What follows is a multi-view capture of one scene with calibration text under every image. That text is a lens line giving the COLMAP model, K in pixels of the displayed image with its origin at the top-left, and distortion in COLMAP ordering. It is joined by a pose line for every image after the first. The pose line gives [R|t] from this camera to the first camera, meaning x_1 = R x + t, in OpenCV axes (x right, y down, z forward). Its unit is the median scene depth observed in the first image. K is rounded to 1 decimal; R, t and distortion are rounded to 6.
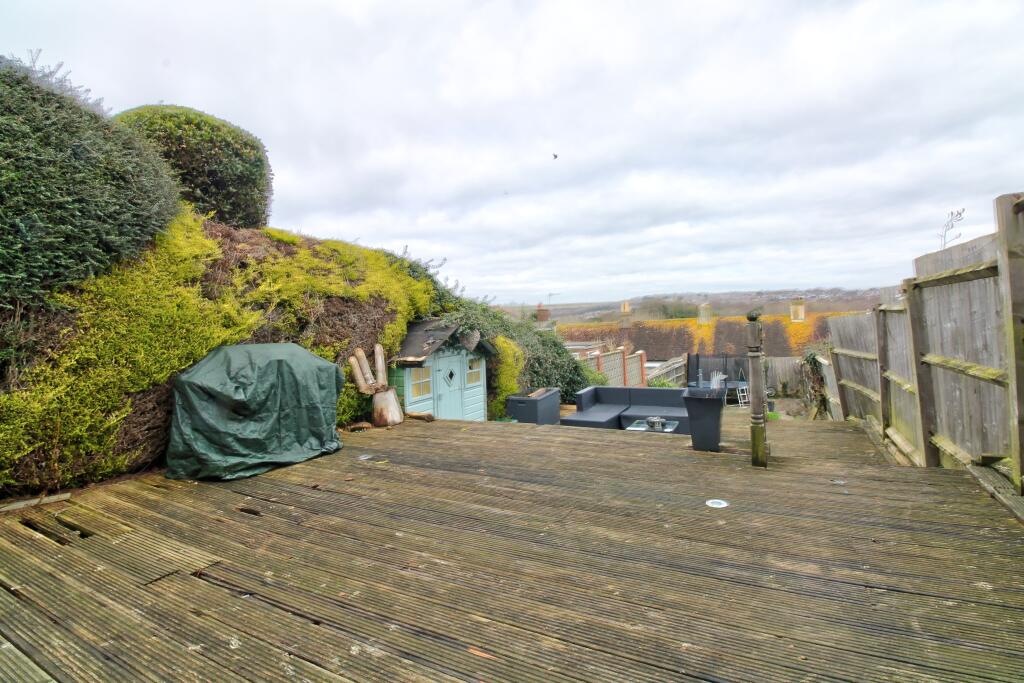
lens RADIAL K [[471.9, 0, 517.2], [0, 471.9, 324.5], [0, 0, 1]] dist [0.015073, -0.023734]
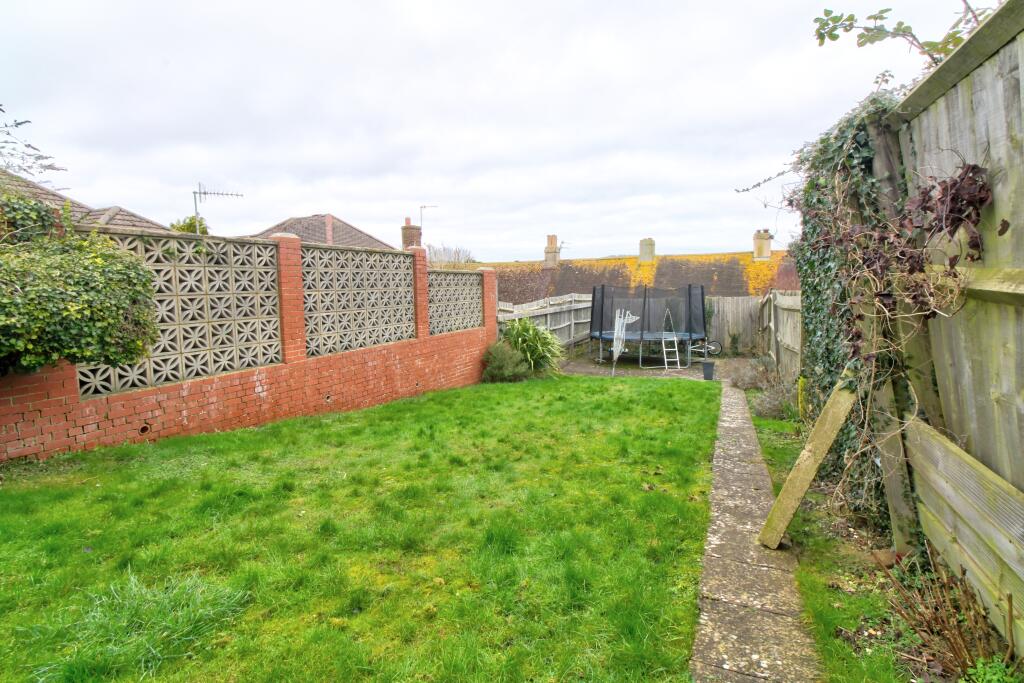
lens RADIAL K [[471.9, 0, 517.2], [0, 471.9, 324.5], [0, 0, 1]] dist [0.015073, -0.023734]
pose [[0.997061, 0.023927, 0.072776, 0.281720], [-0.030320, 0.995655, 0.088042, 0.078925], [-0.070353, -0.089990, 0.993455, 0.484312]]
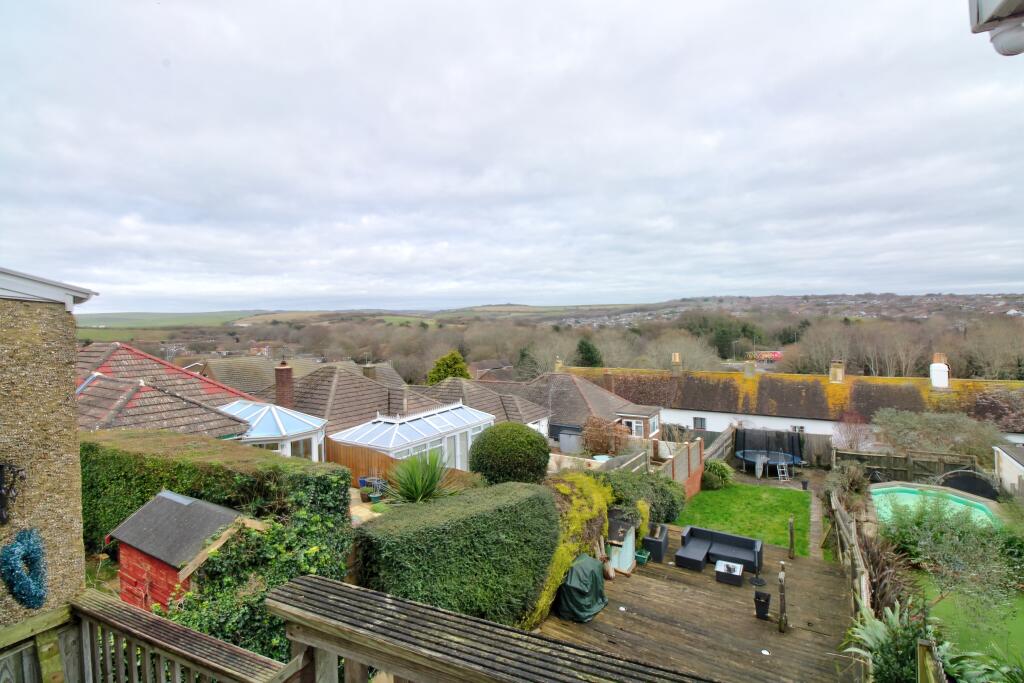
lens RADIAL K [[471.9, 0, 517.2], [0, 471.9, 324.5], [0, 0, 1]] dist [0.015073, -0.023734]
pose [[0.997048, 0.026130, -0.072193, -0.157057], [-0.025909, 0.999656, 0.003997, -0.260679], [0.072273, -0.002115, 0.997383, -0.331148]]
